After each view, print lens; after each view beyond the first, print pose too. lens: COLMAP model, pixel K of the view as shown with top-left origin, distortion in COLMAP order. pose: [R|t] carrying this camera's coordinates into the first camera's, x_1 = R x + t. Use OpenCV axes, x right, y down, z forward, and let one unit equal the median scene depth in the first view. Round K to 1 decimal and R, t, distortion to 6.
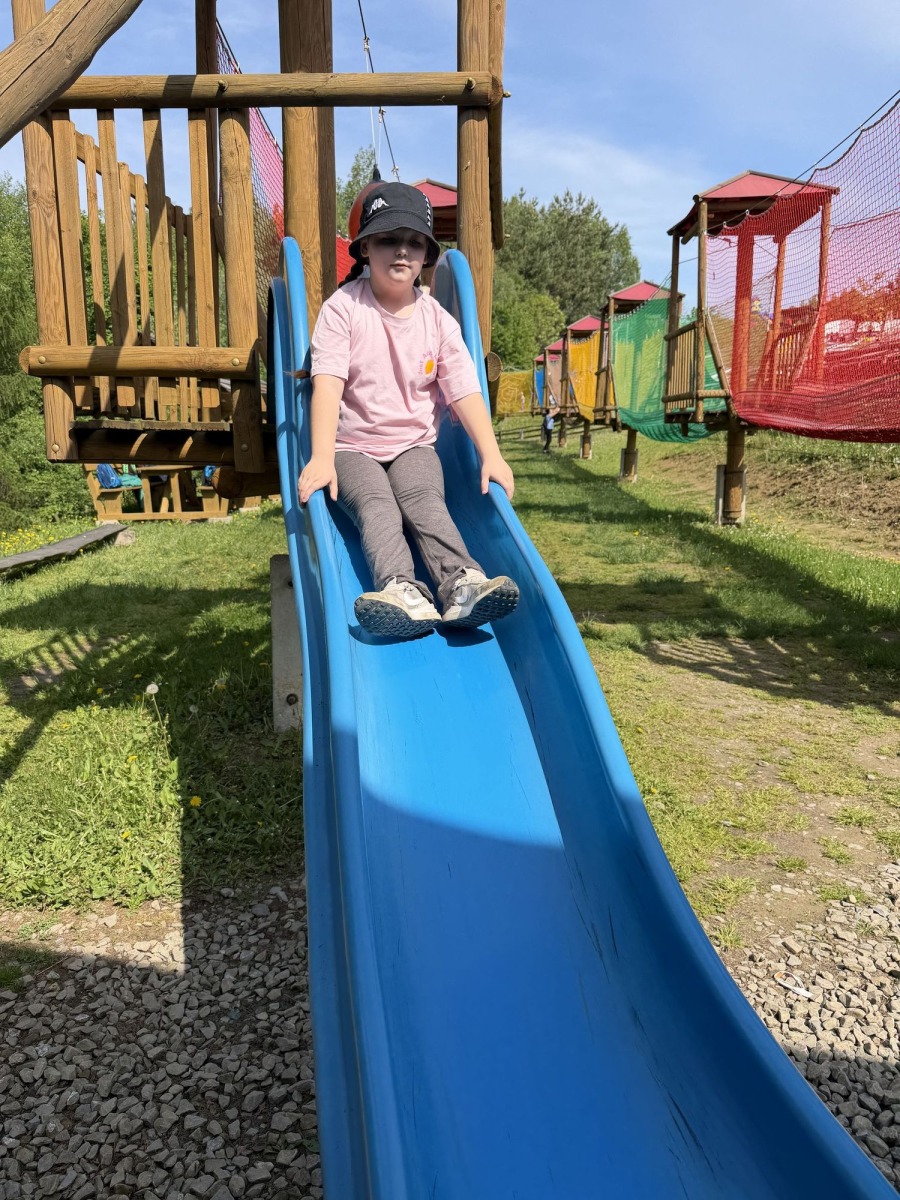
lens RADIAL K [[882.0, 0, 451.8], [0, 882.0, 562.8], [0, 0, 1]] dist [0.026029, -0.047395]
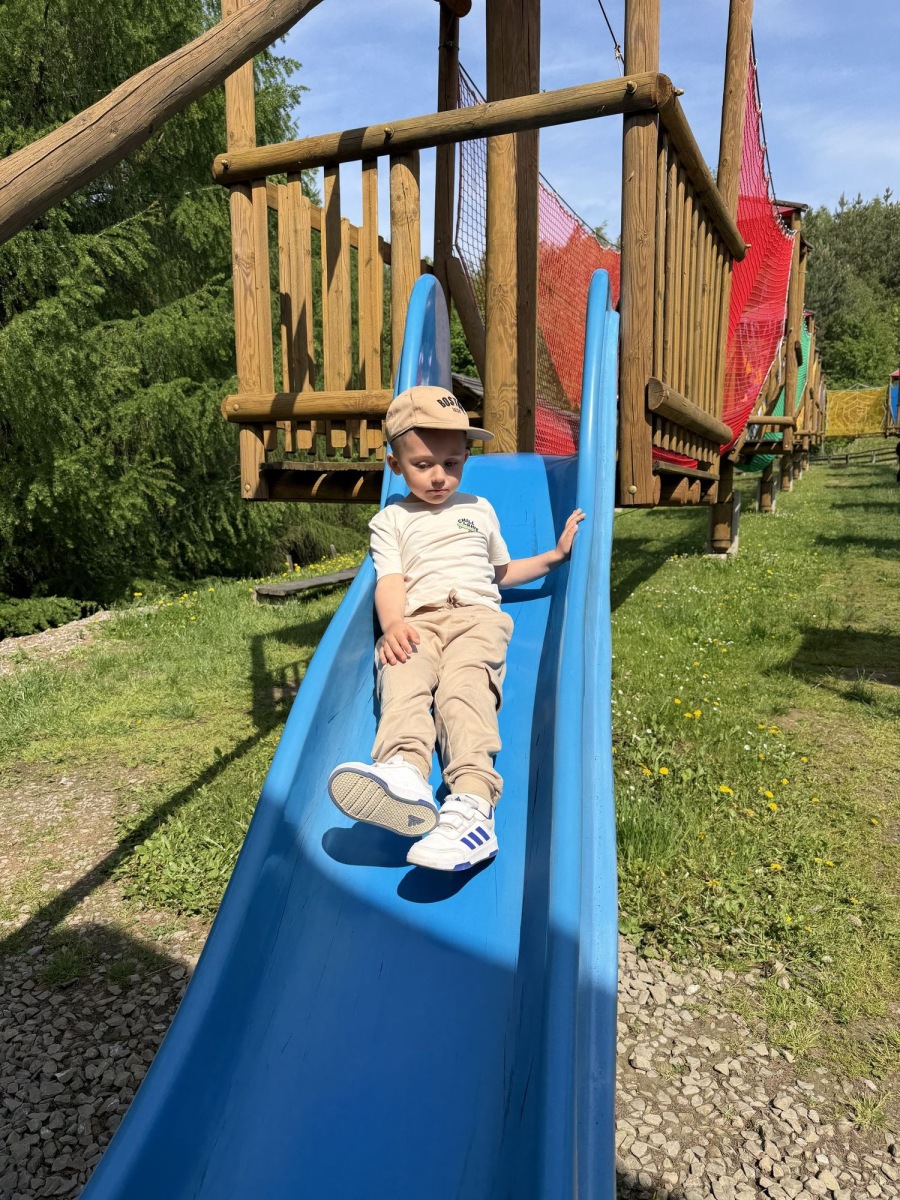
lens RADIAL K [[869.0, 0, 449.9], [0, 869.0, 575.5], [0, 0, 1]] dist [0.005074, -0.025188]
pose [[0.920504, 0.041192, -0.388556, 0.203754], [-0.045065, 0.998984, -0.000854, -0.032132], [0.388126, 0.018297, 0.921425, 0.112981]]
